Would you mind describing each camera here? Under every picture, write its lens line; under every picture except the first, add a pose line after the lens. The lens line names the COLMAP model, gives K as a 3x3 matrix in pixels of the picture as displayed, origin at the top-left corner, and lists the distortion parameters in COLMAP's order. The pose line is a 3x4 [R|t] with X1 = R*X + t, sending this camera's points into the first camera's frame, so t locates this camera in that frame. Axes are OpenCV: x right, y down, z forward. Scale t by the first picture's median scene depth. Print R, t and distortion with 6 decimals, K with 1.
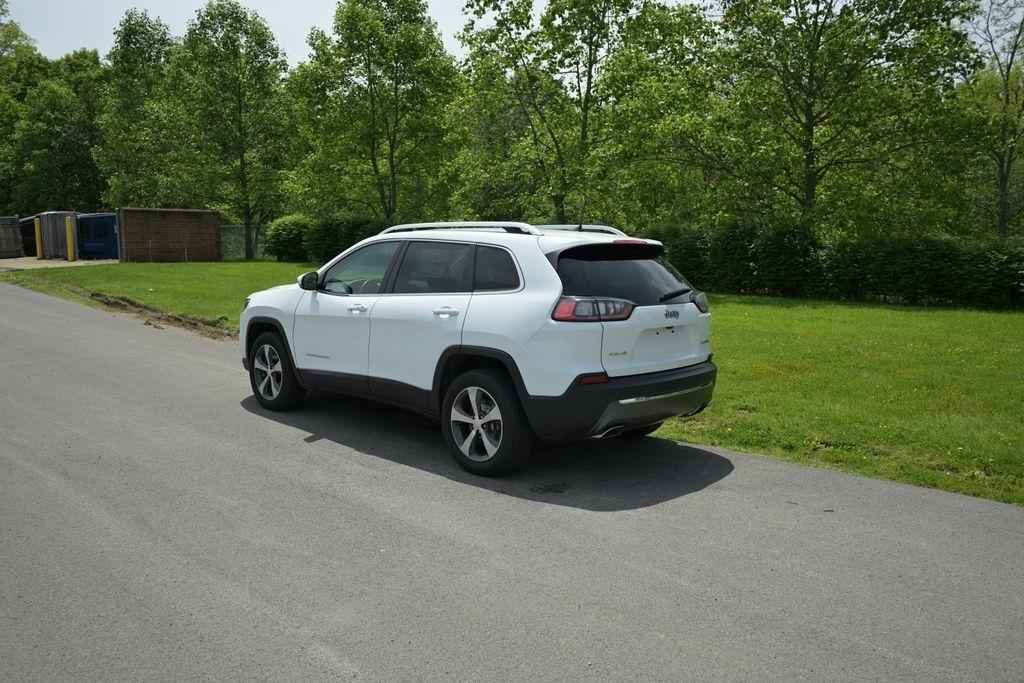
lens RADIAL K [[818.8, 0, 510.5], [0, 818.8, 339.9], [0, 0, 1]] dist [0.004356, -0.006719]
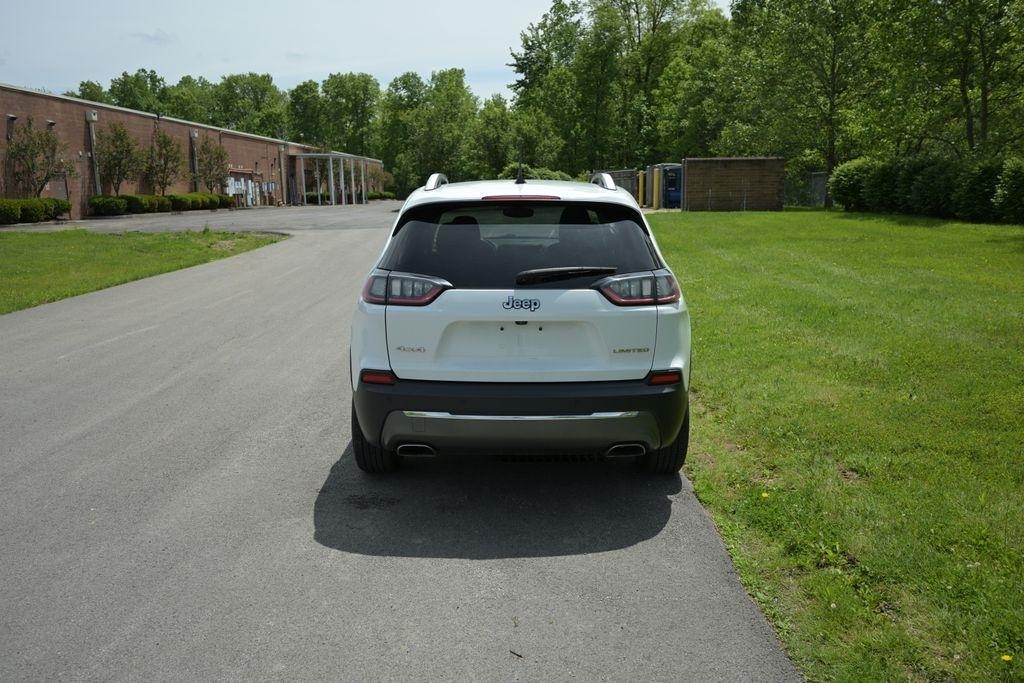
lens RADIAL K [[817.2, 0, 507.9], [0, 817.2, 342.7], [0, 0, 1]] dist [0.001272, -0.001845]
pose [[0.685402, 0.121262, -0.717997, 0.160430], [-0.072327, 0.992497, 0.098579, -0.015349], [0.724564, -0.015636, 0.689030, 0.120339]]
